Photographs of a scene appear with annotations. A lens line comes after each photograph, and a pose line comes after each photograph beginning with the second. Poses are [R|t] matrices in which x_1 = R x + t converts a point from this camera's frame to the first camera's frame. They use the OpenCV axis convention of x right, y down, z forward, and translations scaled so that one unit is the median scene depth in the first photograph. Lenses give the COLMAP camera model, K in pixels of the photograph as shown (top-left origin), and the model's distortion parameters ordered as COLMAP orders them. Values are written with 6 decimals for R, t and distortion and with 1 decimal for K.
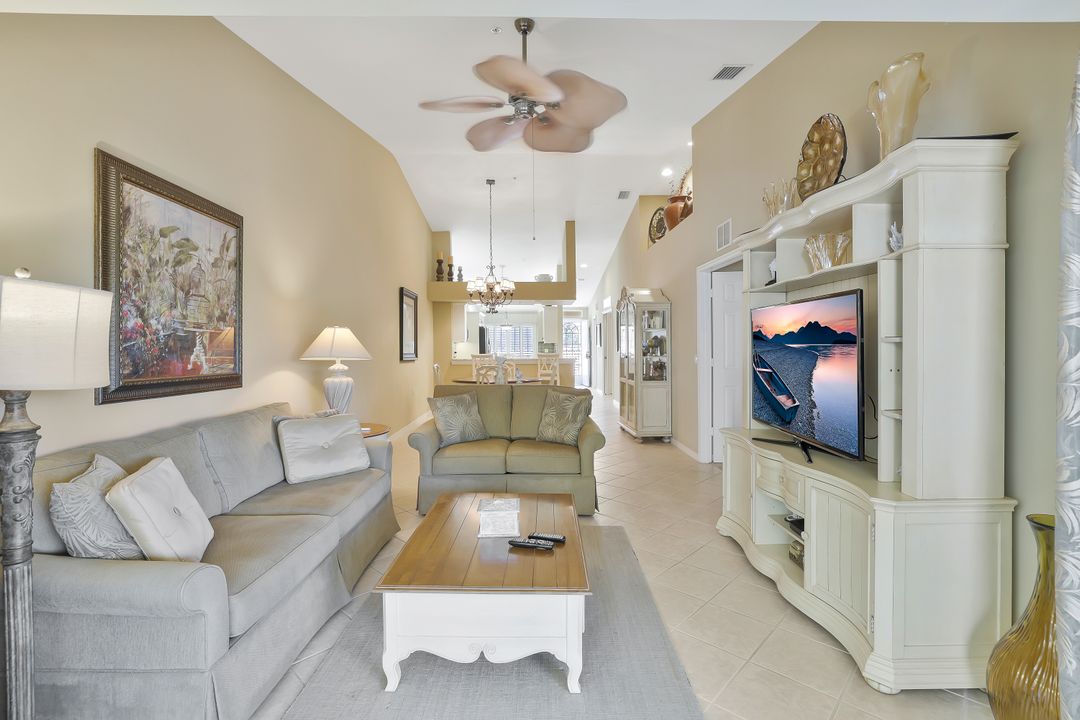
lens RADIAL K [[511.8, 0, 540.5], [0, 511.8, 344.0], [0, 0, 1]] dist [-0.028394, 0.000160]
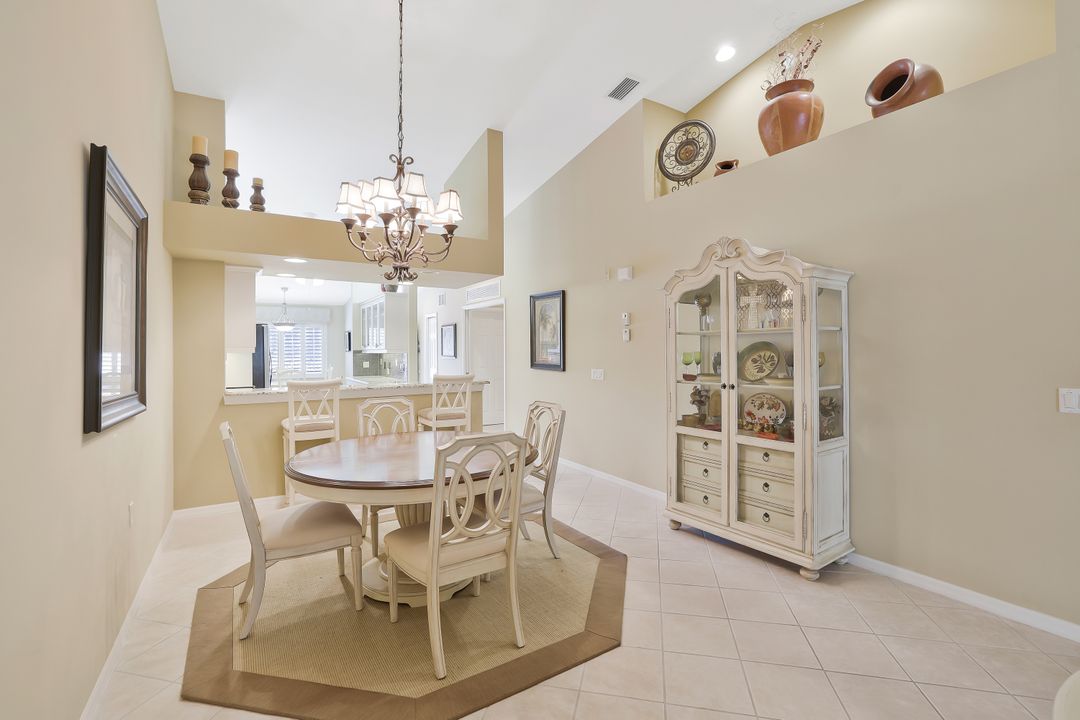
lens RADIAL K [[472.1, 0, 540.7], [0, 472.1, 356.6], [0, 0, 1]] dist [-0.046560, 0.020676]
pose [[0.853109, -0.007465, 0.521679, -0.213757], [-0.000146, 0.999894, 0.014547, -0.009257], [-0.521732, -0.012486, 0.853018, 0.725839]]
